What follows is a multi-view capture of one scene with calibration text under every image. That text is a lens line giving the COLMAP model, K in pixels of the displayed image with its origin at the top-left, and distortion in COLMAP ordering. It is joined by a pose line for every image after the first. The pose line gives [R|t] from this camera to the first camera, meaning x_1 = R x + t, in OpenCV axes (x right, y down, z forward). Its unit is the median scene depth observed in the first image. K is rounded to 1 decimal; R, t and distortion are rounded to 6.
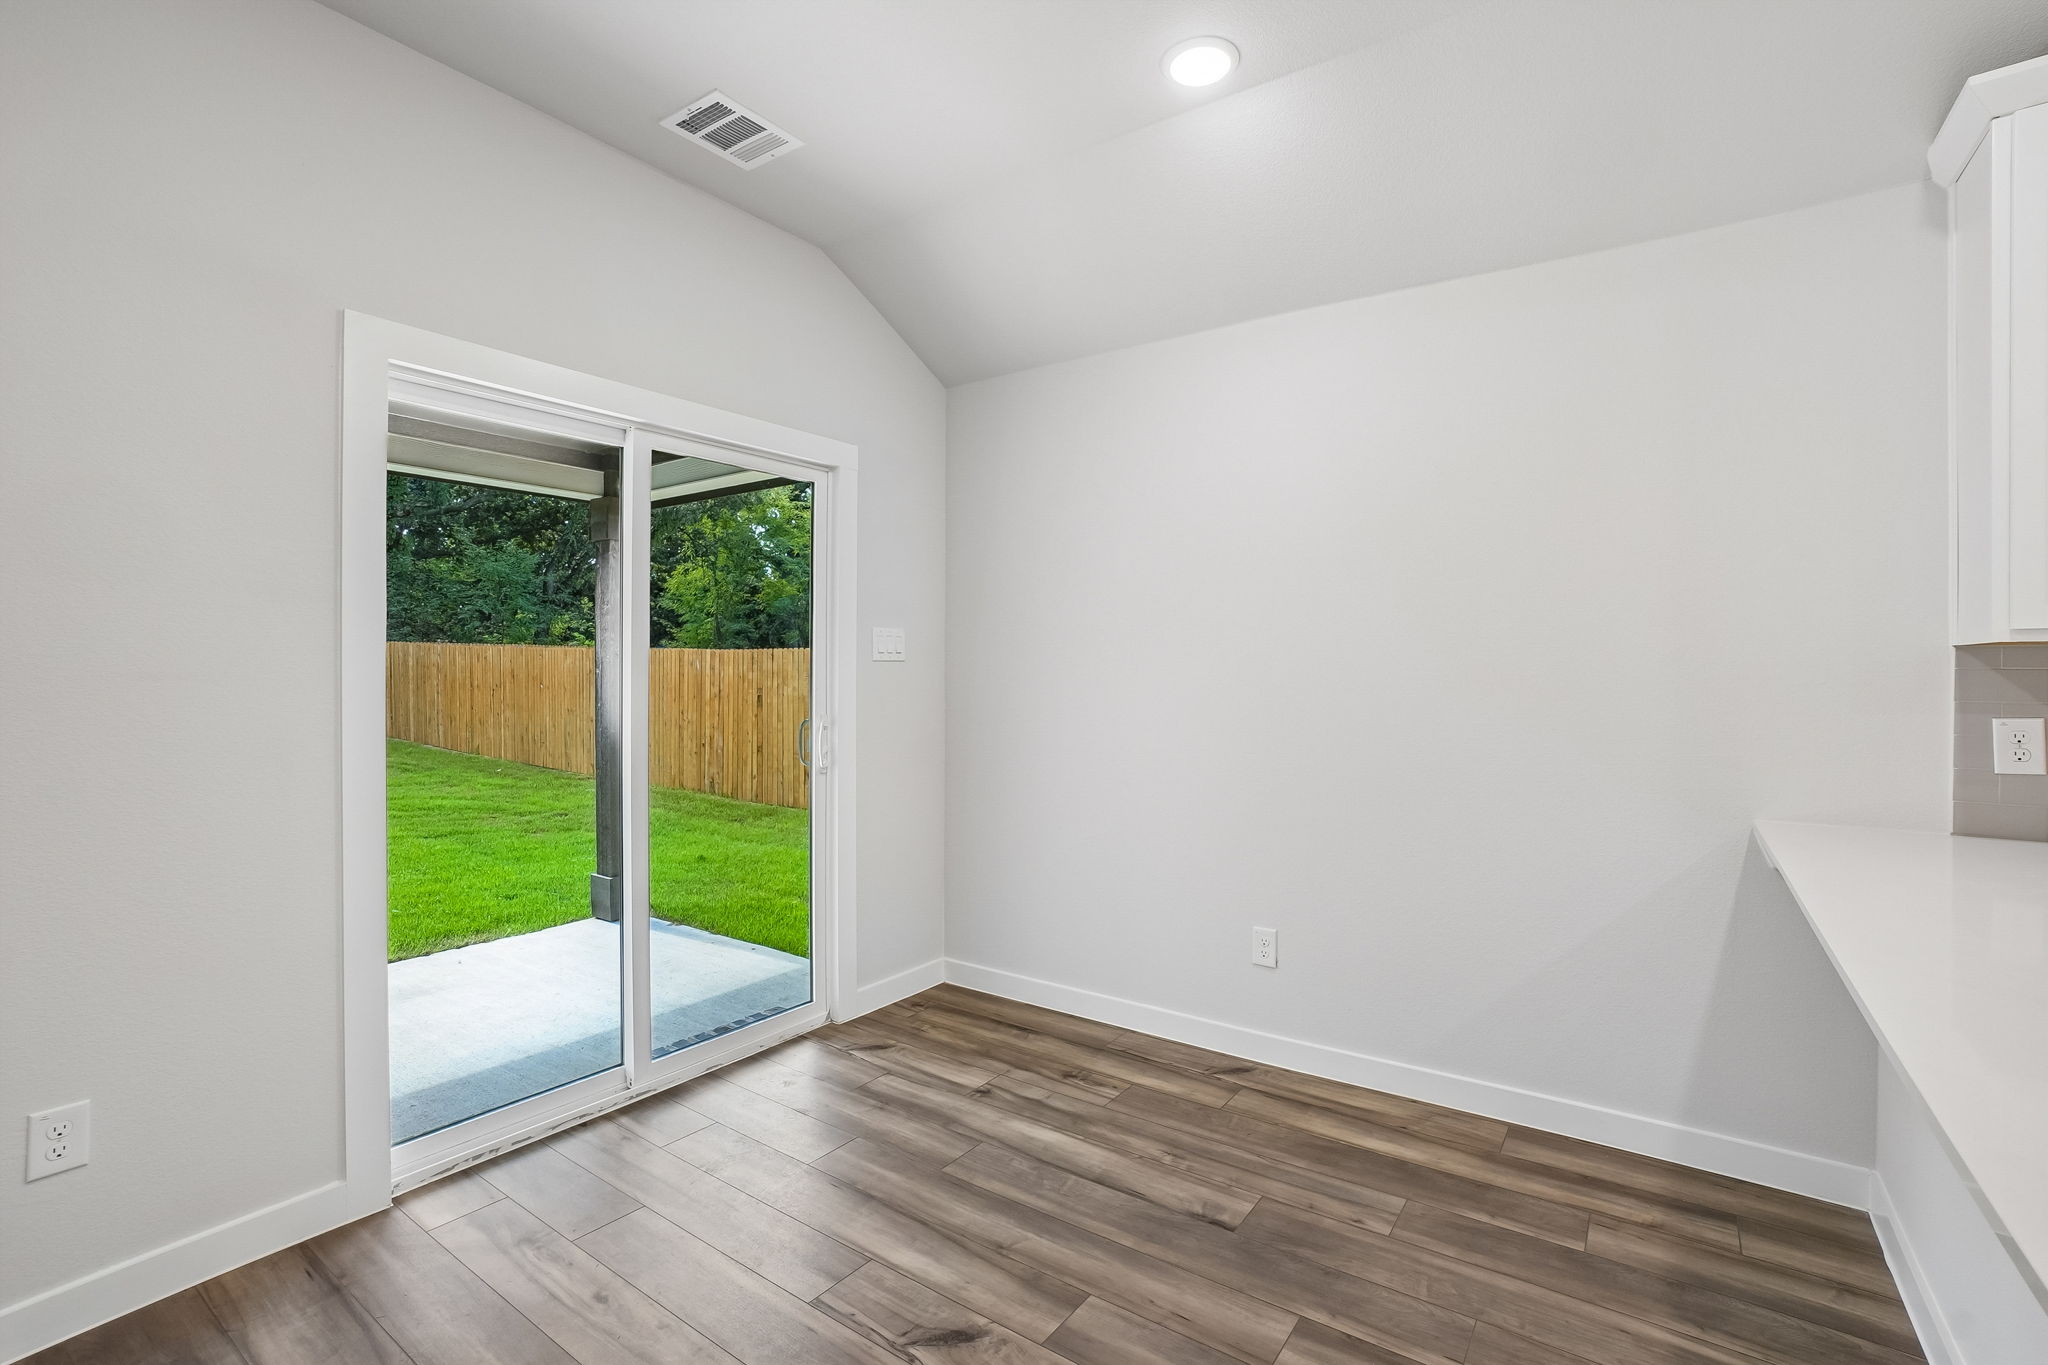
lens RADIAL K [[917.3, 0, 1023.7], [0, 917.3, 675.0], [0, 0, 1]] dist [-0.050732, 0.014150]
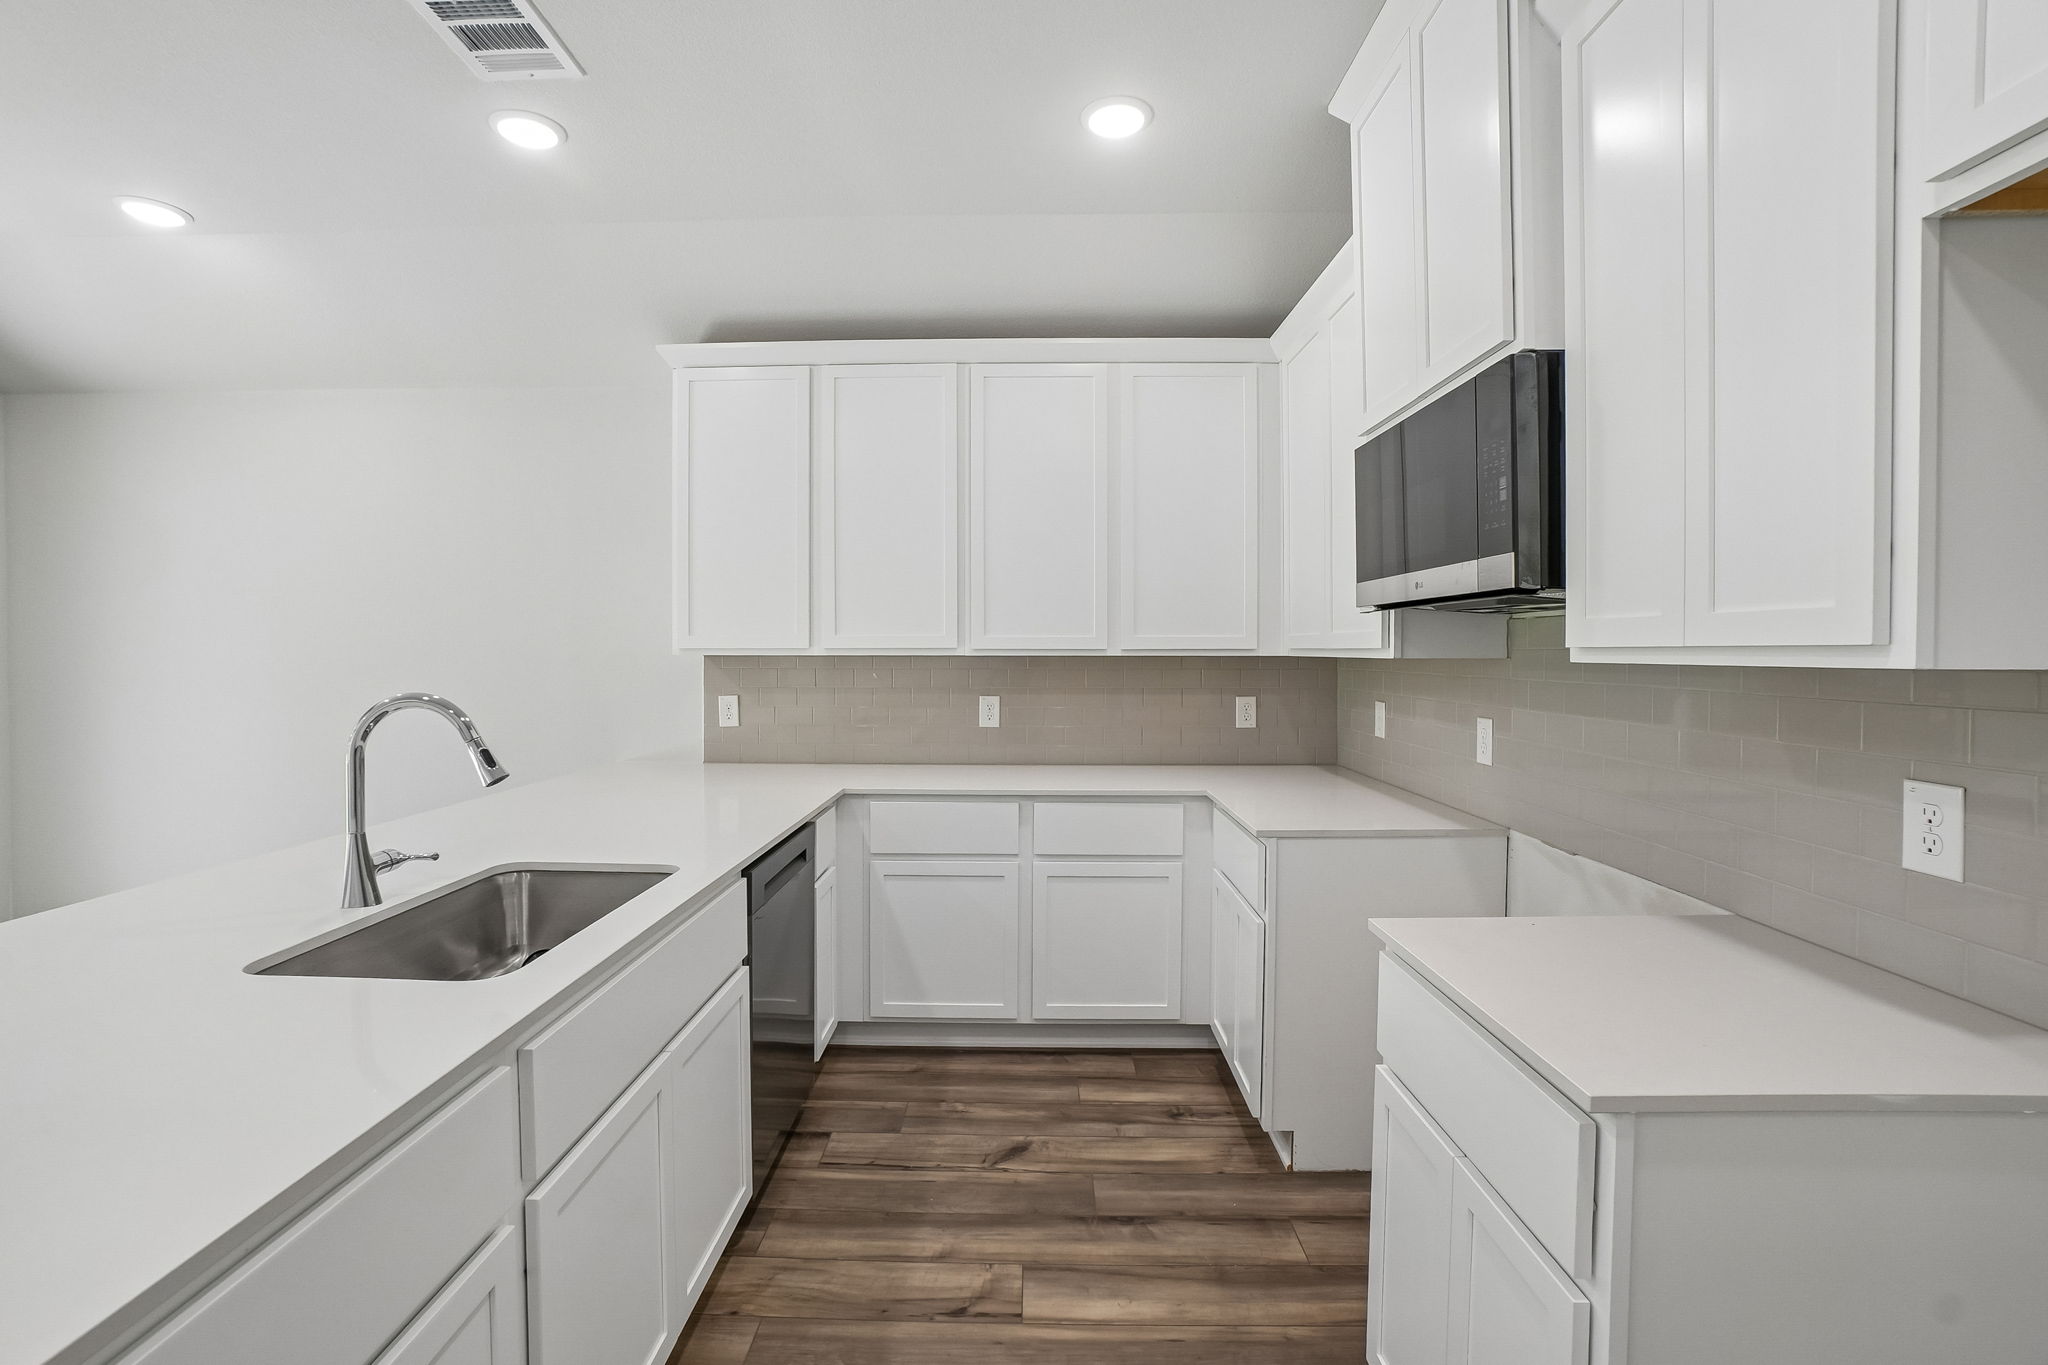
lens RADIAL K [[917.3, 0, 1019.2], [0, 917.3, 668.5], [0, 0, 1]] dist [-0.050732, 0.014150]
pose [[0.825425, -0.012138, 0.564381, 0.398734], [0.001327, 0.999808, 0.019562, -0.028730], [-0.564510, -0.015399, 0.825282, -0.607934]]
